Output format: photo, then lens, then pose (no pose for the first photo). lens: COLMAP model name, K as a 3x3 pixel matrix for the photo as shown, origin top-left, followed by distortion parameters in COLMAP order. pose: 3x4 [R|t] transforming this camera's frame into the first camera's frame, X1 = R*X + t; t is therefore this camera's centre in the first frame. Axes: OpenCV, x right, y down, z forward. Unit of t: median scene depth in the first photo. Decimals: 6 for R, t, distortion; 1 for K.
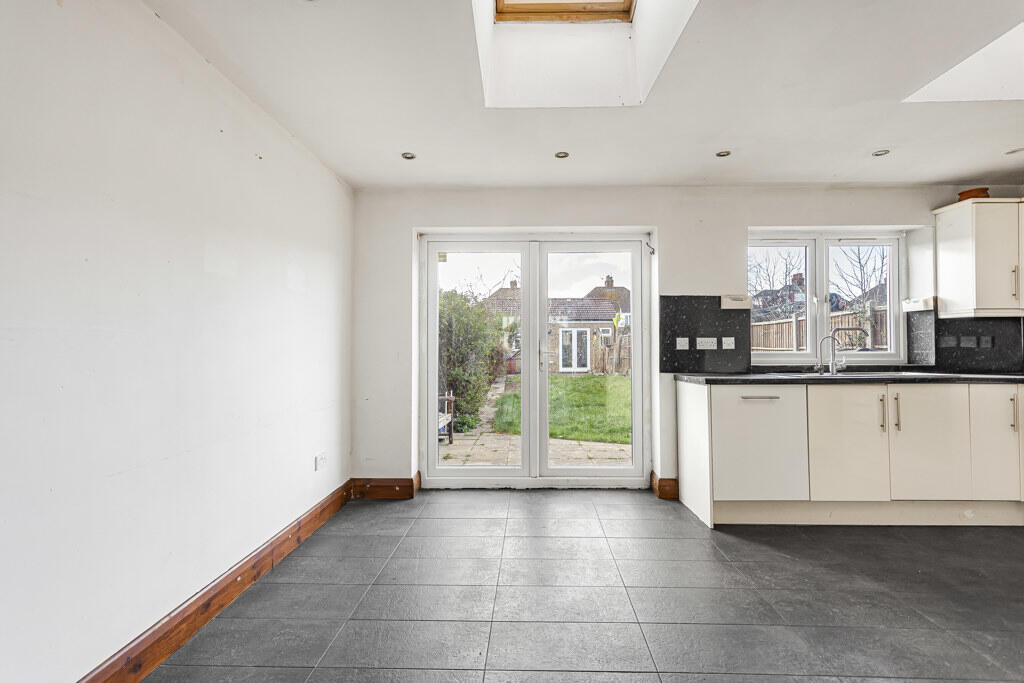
lens RADIAL K [[496.2, 0, 510.9], [0, 496.2, 342.0], [0, 0, 1]] dist [0.002141, 0.002869]
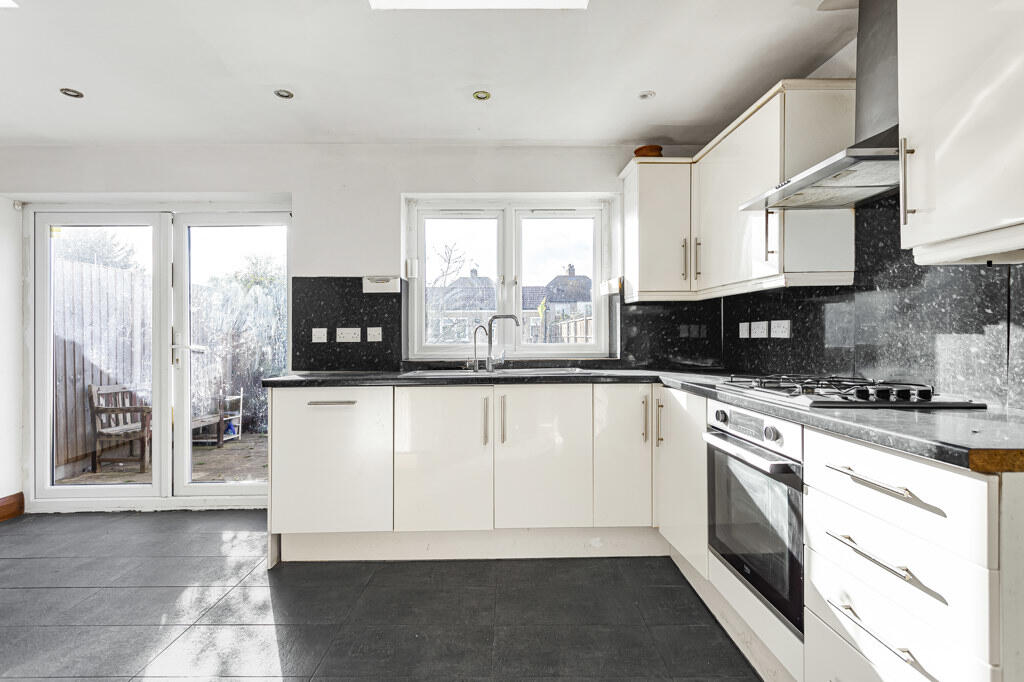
lens RADIAL K [[496.2, 0, 513.5], [0, 496.2, 339.7], [0, 0, 1]] dist [0.002141, 0.002869]
pose [[0.999553, -0.006754, 0.029106, 0.644417], [0.006295, 0.999855, 0.015846, -0.000424], [-0.029209, -0.015656, 0.999451, 0.167351]]
